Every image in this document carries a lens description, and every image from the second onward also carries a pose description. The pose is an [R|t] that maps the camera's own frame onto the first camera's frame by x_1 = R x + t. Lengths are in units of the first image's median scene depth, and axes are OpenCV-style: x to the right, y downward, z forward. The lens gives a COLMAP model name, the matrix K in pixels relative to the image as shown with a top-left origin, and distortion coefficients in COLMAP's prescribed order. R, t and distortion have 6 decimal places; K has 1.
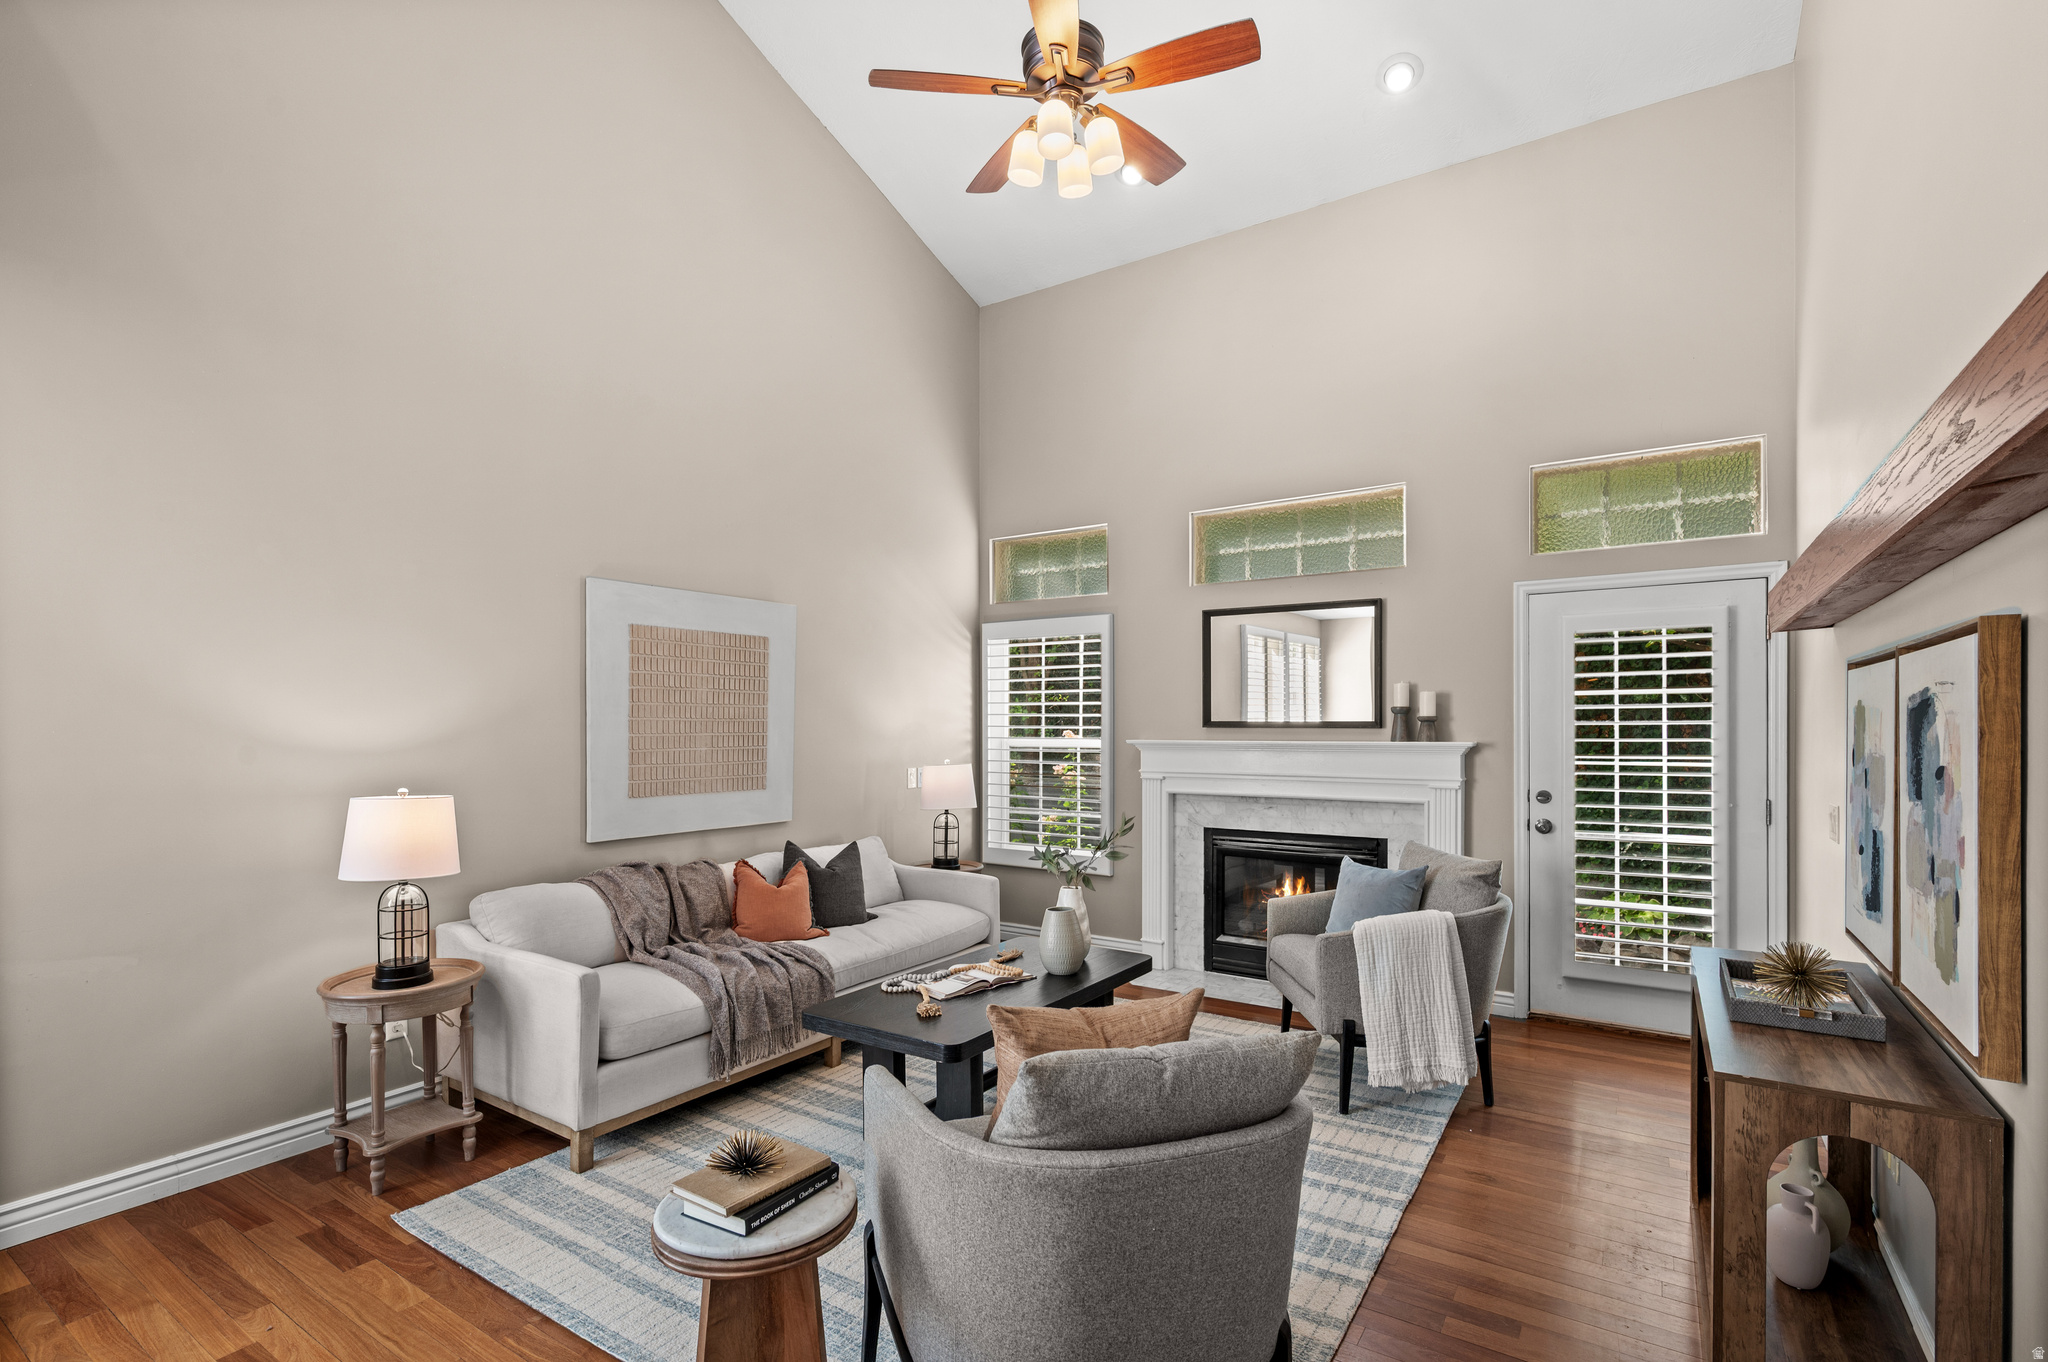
lens RADIAL K [[941.9, 0, 1036.7], [0, 941.9, 736.1], [0, 0, 1]] dist [0.001944, 0.001068]
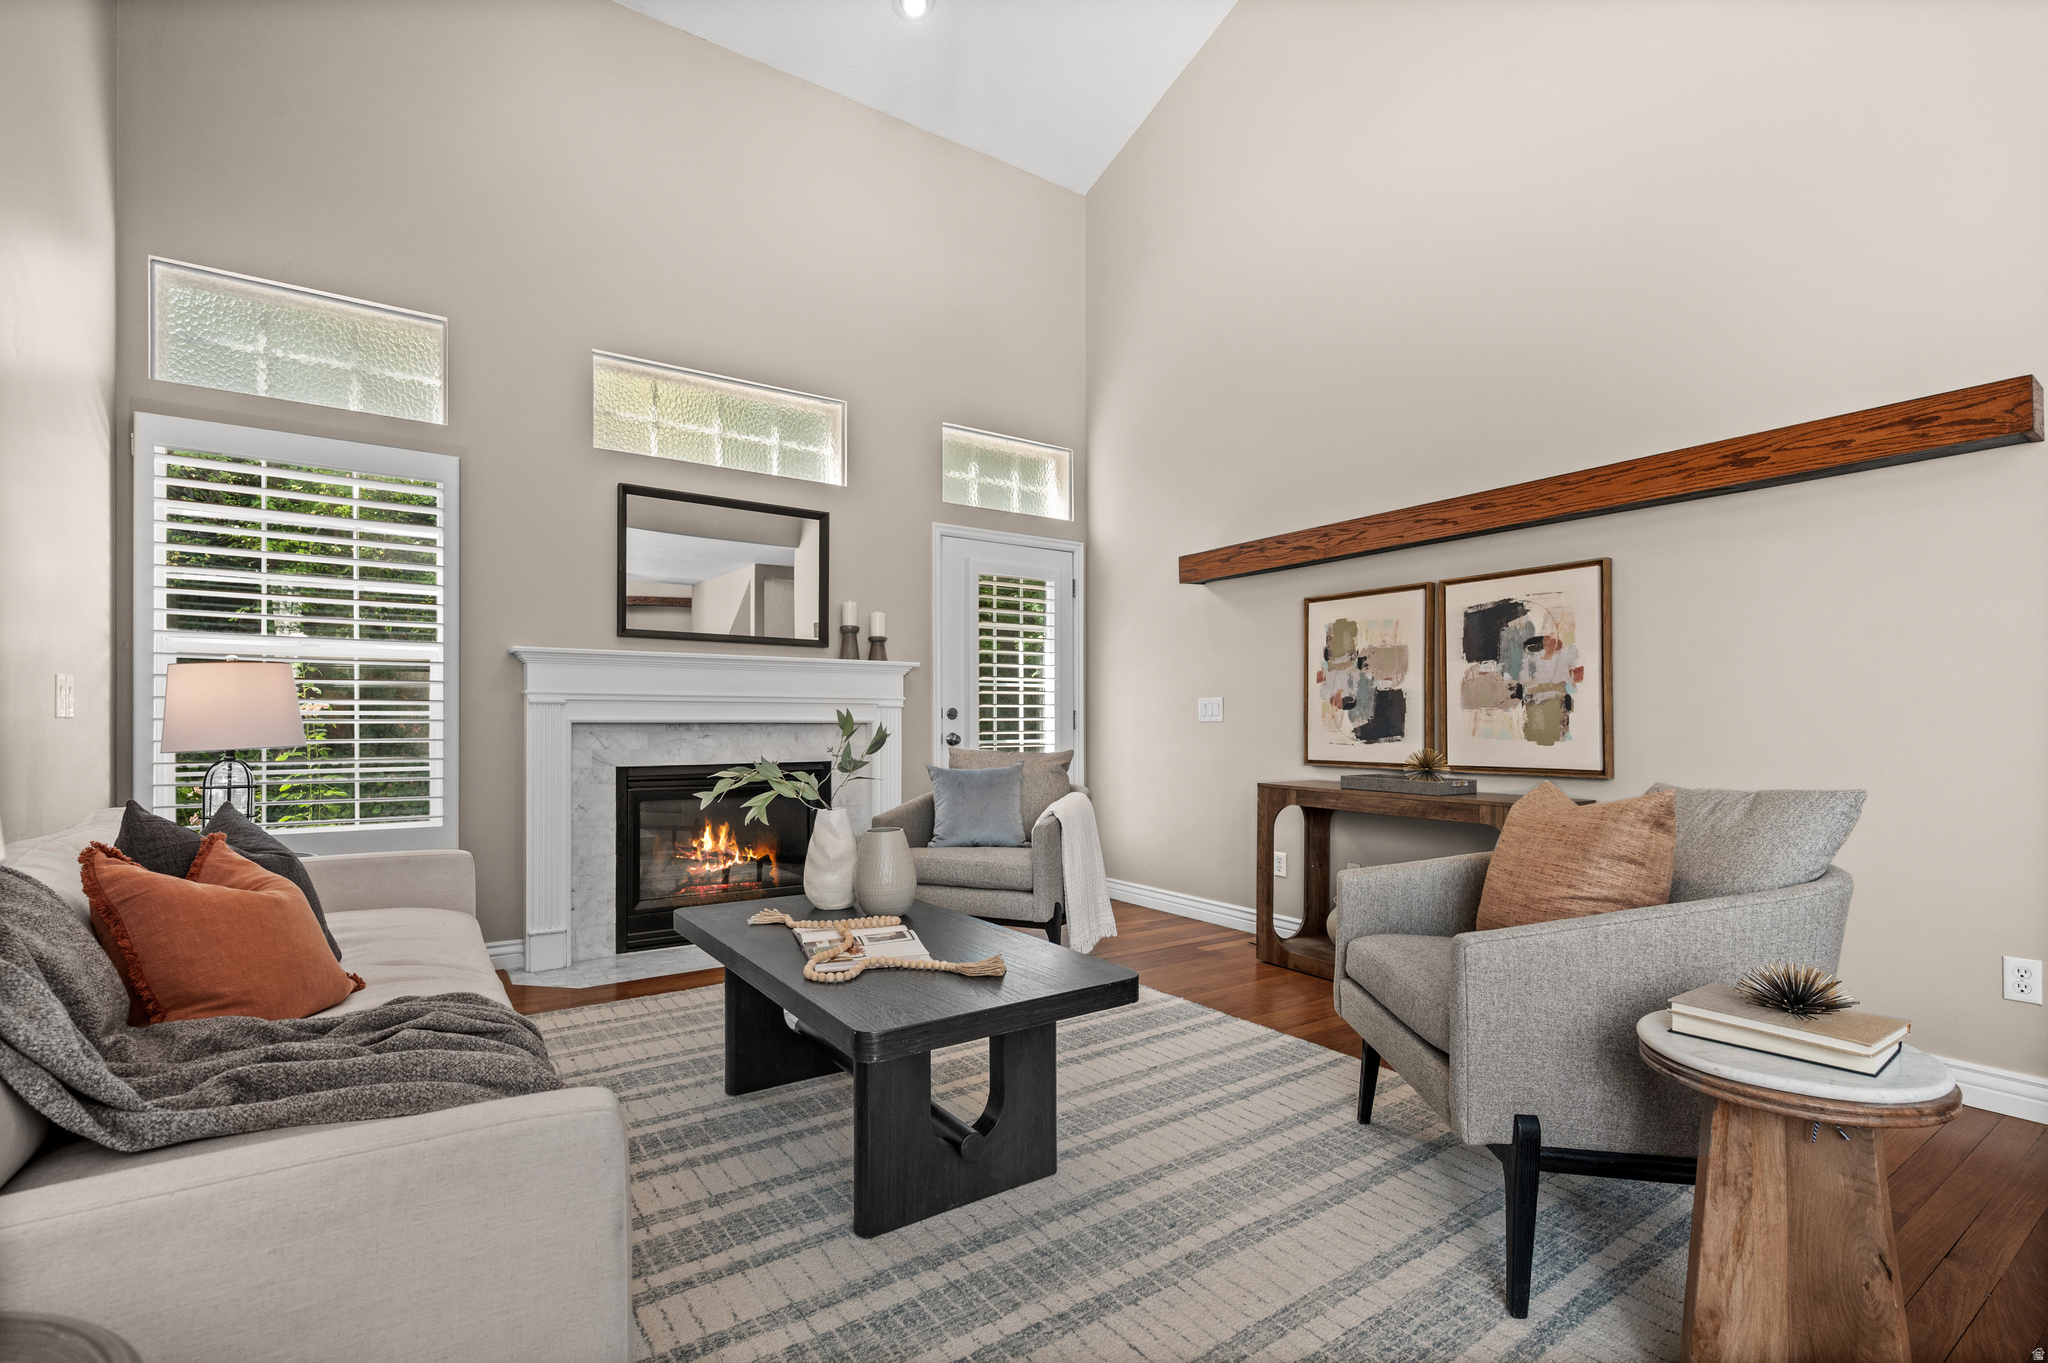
lens RADIAL K [[941.9, 0, 1039.2], [0, 941.9, 716.5], [0, 0, 1]] dist [0.001944, 0.001068]
pose [[0.365348, 0.004380, 0.930861, -0.507214], [0.007183, 0.999946, -0.007524, 0.080368], [-0.930843, 0.009435, 0.365297, 0.499037]]
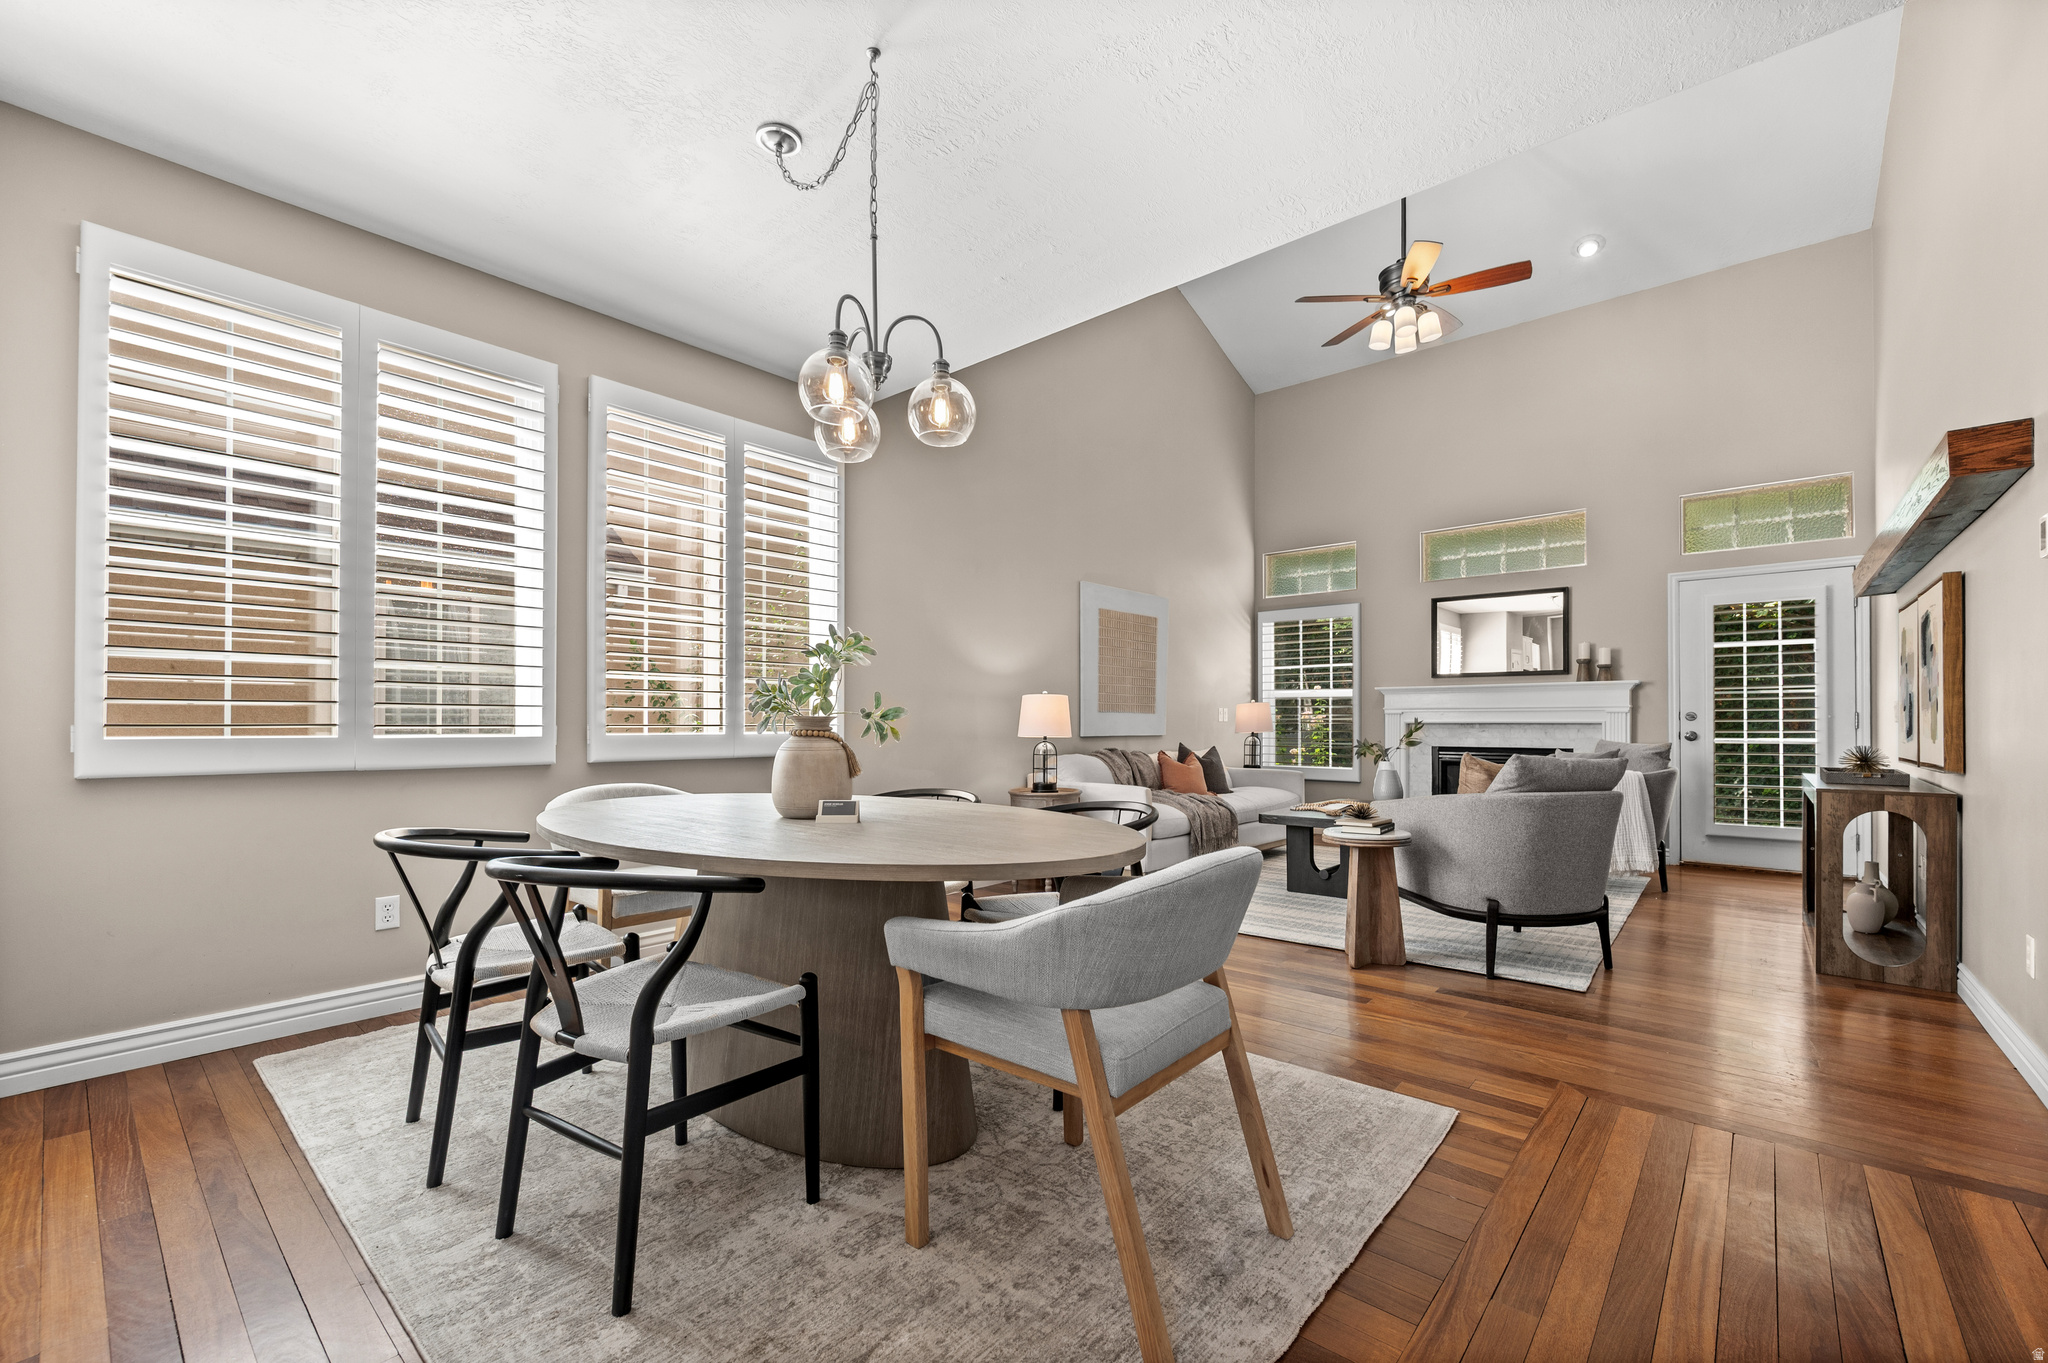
lens RADIAL K [[842.0, 0, 1041.2], [0, 842.0, 723.4], [0, 0, 1]] dist [0.004361, 0.000468]
pose [[0.992638, 0.001808, -0.121106, -0.333488], [-0.003005, 0.999948, -0.009696, 0.095256], [0.121082, 0.009989, 0.992592, -0.469108]]
